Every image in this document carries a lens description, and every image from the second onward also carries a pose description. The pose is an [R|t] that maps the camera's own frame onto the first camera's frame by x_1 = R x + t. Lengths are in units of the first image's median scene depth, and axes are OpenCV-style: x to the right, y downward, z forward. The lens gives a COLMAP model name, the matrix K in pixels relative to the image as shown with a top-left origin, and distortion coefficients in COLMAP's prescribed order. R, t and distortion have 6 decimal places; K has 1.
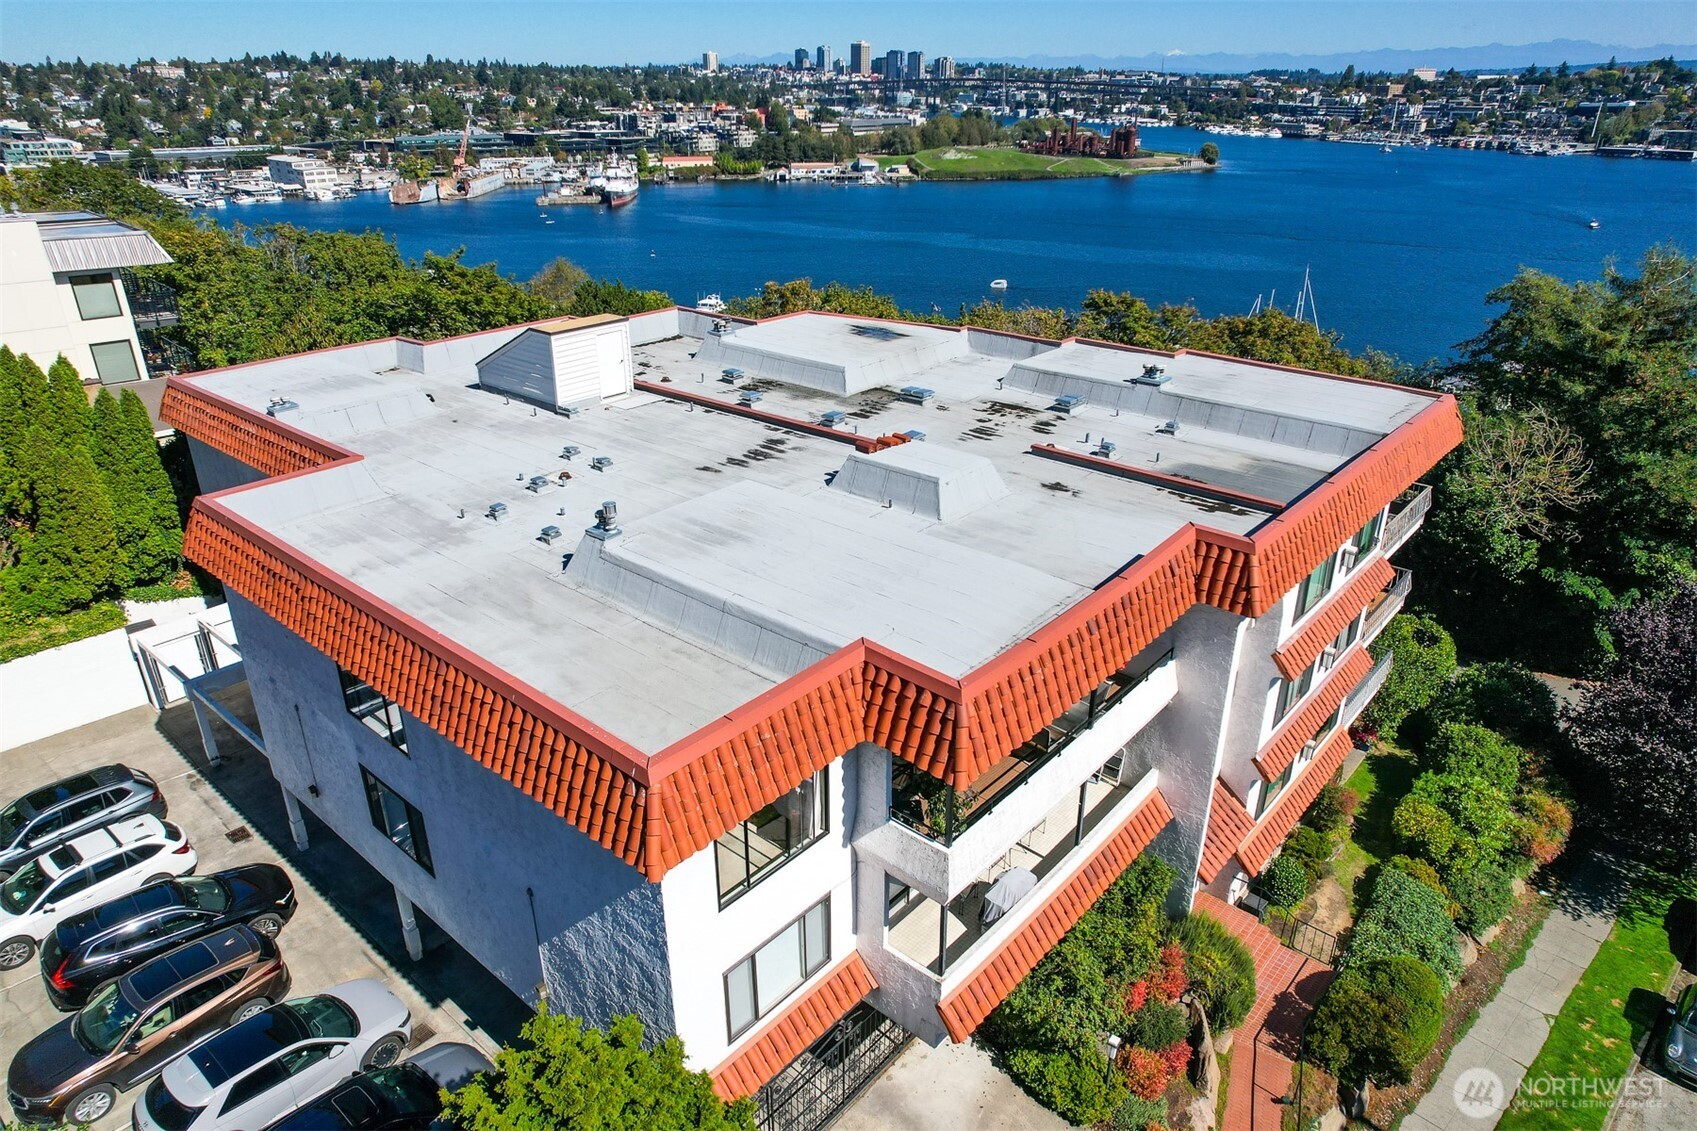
lens RADIAL K [[1082.4, 0, 852.8], [0, 1082.4, 583.1], [0, 0, 1]] dist [-0.062422, 0.058275]
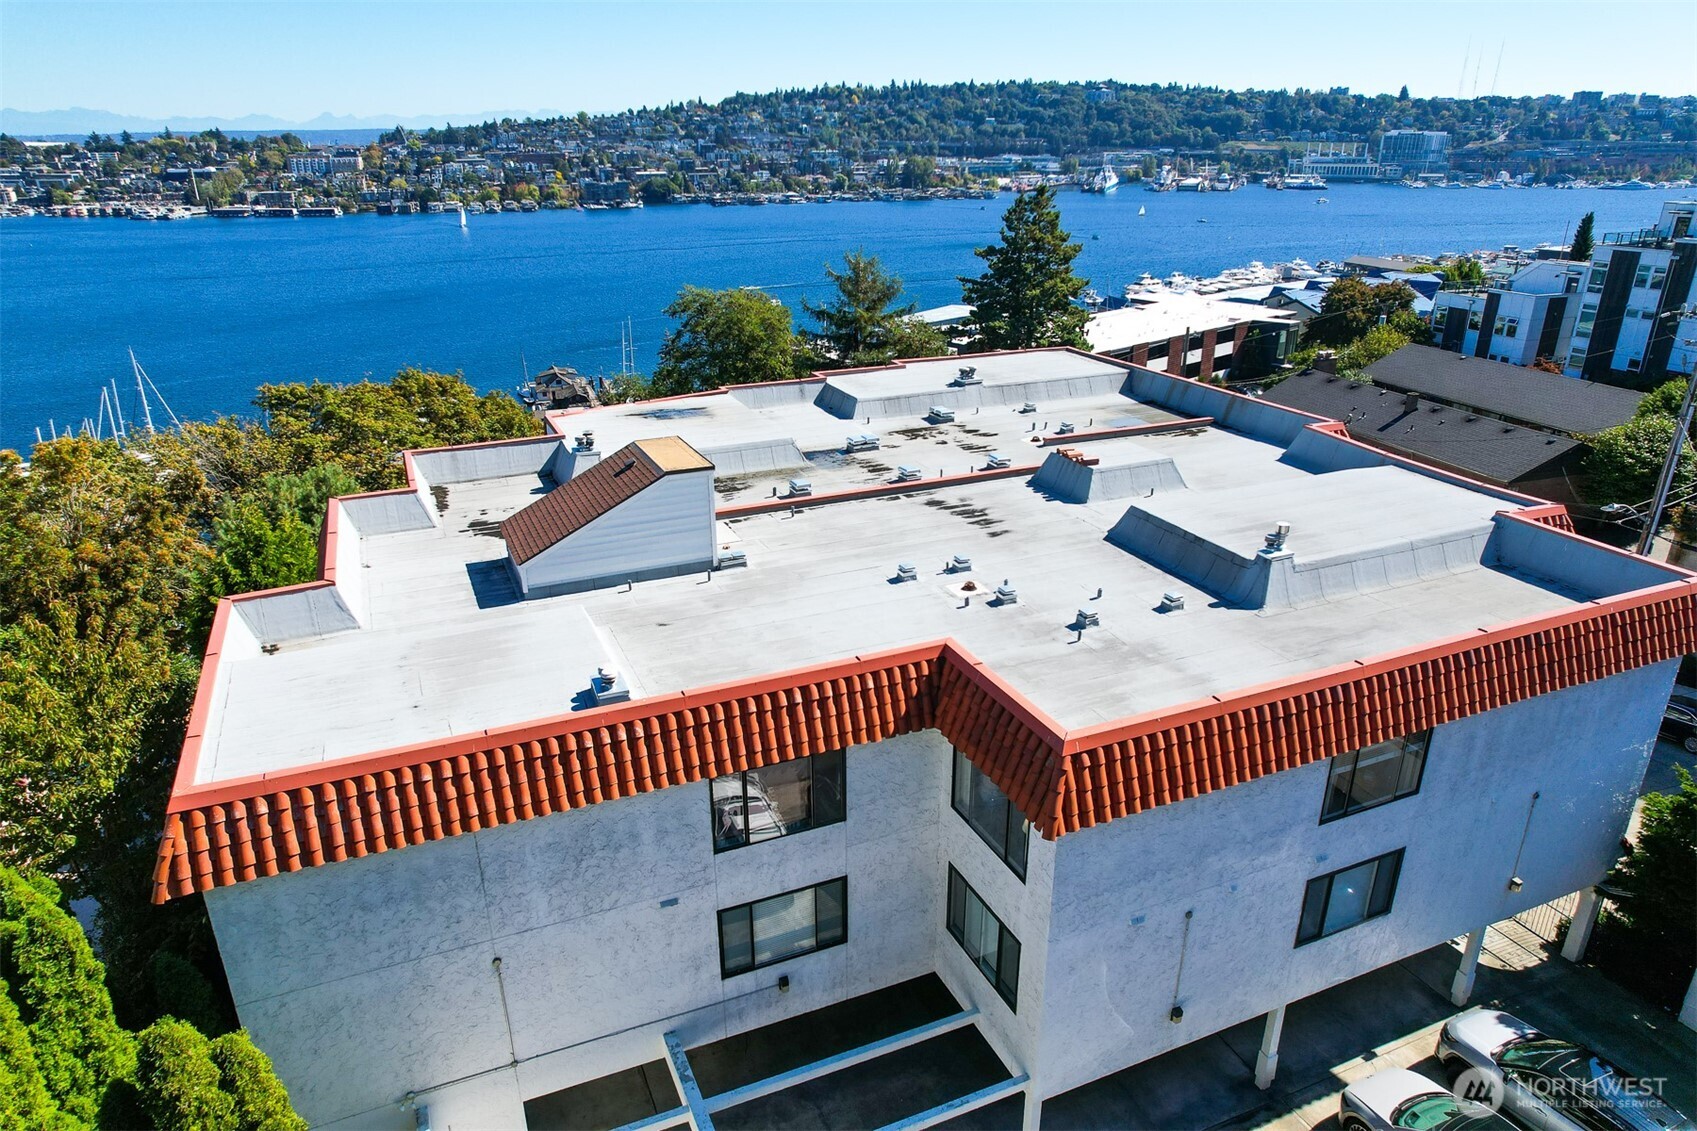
lens RADIAL K [[1082.4, 0, 853.9], [0, 1082.4, 584.0], [0, 0, 1]] dist [-0.062422, 0.058275]
pose [[0.439007, -0.346021, 0.829181, -0.929764], [0.388596, 0.905211, 0.172007, -0.259608], [-0.810102, 0.246704, 0.531857, 0.562191]]
